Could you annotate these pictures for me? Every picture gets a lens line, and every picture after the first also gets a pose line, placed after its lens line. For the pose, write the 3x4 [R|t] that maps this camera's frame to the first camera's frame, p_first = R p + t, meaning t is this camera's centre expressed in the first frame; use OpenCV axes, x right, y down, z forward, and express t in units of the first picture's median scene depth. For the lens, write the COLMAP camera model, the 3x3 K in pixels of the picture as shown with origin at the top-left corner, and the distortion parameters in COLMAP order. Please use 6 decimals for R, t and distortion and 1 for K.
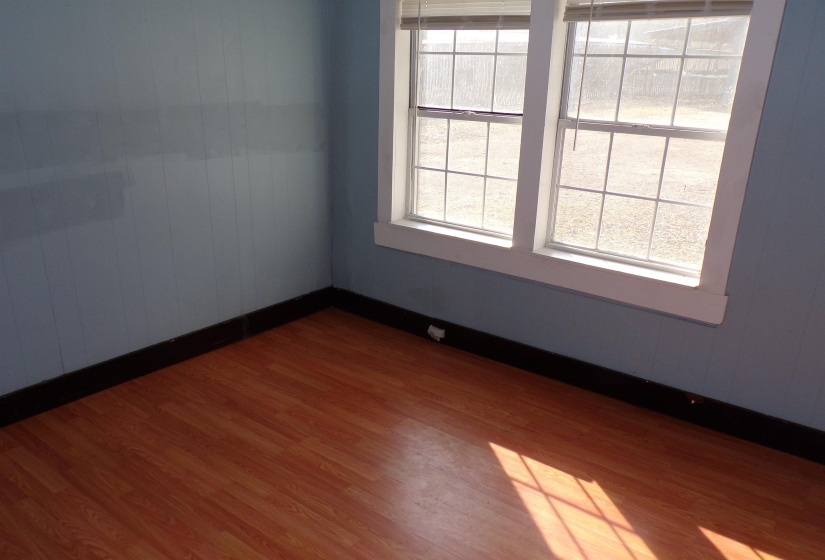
lens RADIAL K [[603.5, 0, 412.5], [0, 603.5, 280.0], [0, 0, 1]] dist [-0.009399, -0.000989]
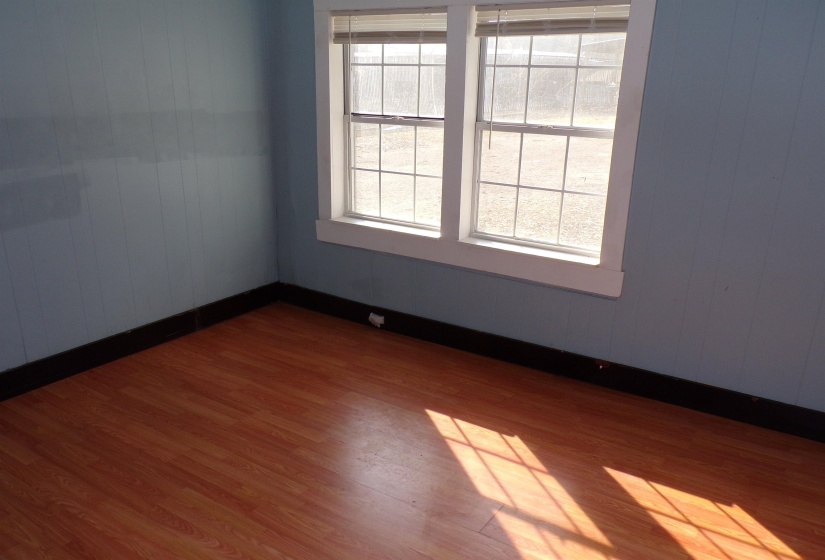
lens RADIAL K [[591.7, 0, 412.5], [0, 591.7, 280.0], [0, 0, 1]] dist [-0.010001, 0.000051]
pose [[0.995720, -0.034154, 0.085884, 0.019100], [0.035112, 0.999337, -0.009668, 0.037886], [-0.085497, 0.012642, 0.996258, -0.098042]]
